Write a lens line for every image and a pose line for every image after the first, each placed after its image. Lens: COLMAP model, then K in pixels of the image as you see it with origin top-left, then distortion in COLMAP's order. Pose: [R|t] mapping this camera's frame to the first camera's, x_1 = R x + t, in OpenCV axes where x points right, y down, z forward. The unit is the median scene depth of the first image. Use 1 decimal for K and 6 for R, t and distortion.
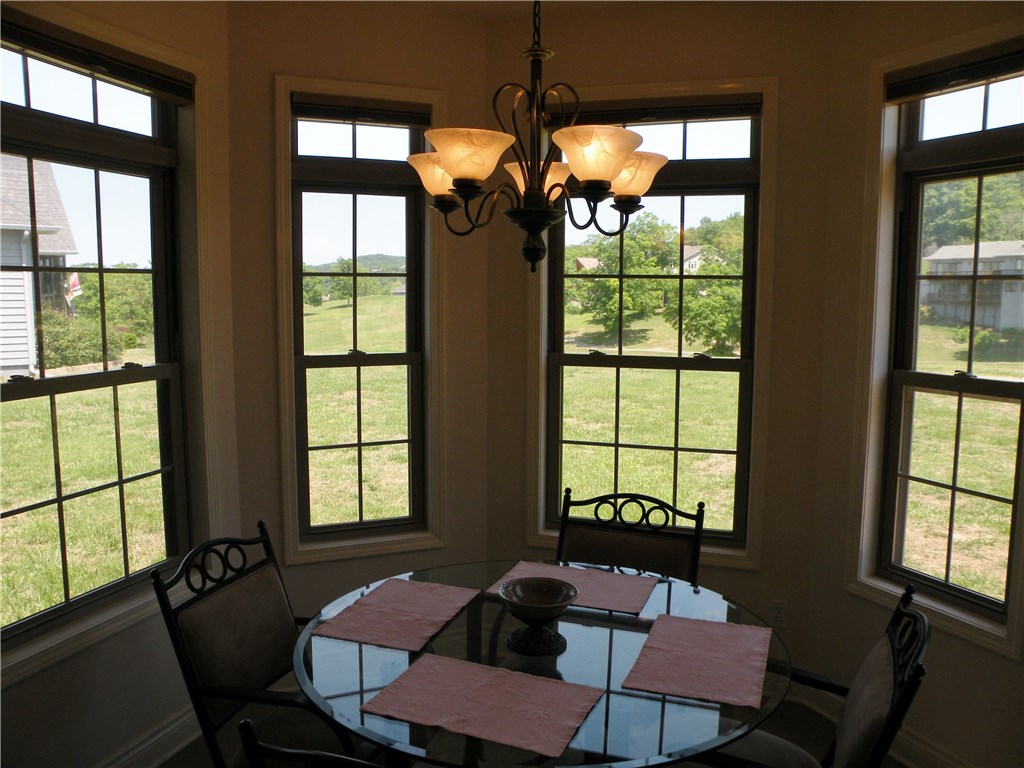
lens RADIAL K [[844.5, 0, 505.8], [0, 844.5, 383.9], [0, 0, 1]] dist [-0.132314, 0.103839]
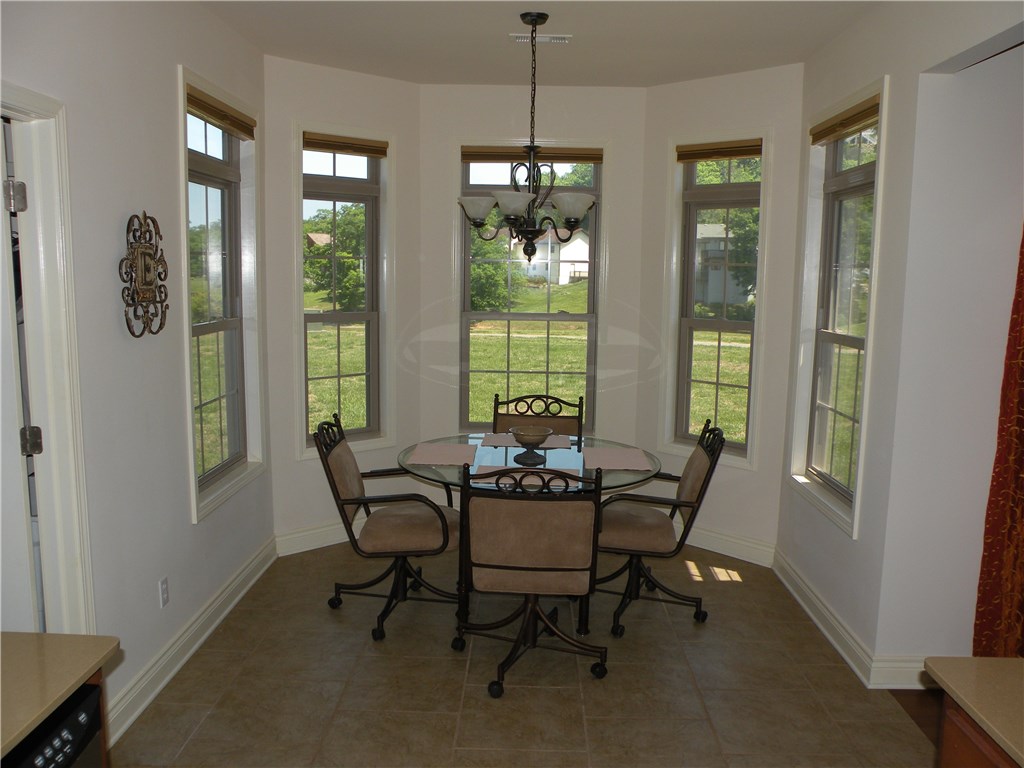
lens RADIAL K [[844.5, 0, 517.1], [0, 844.5, 387.4], [0, 0, 1]] dist [-0.132314, 0.103839]
pose [[0.948965, -0.030798, 0.313874, -0.362736], [0.020686, 0.999156, 0.035498, 0.050423], [-0.314702, -0.027194, 0.948801, -0.493283]]
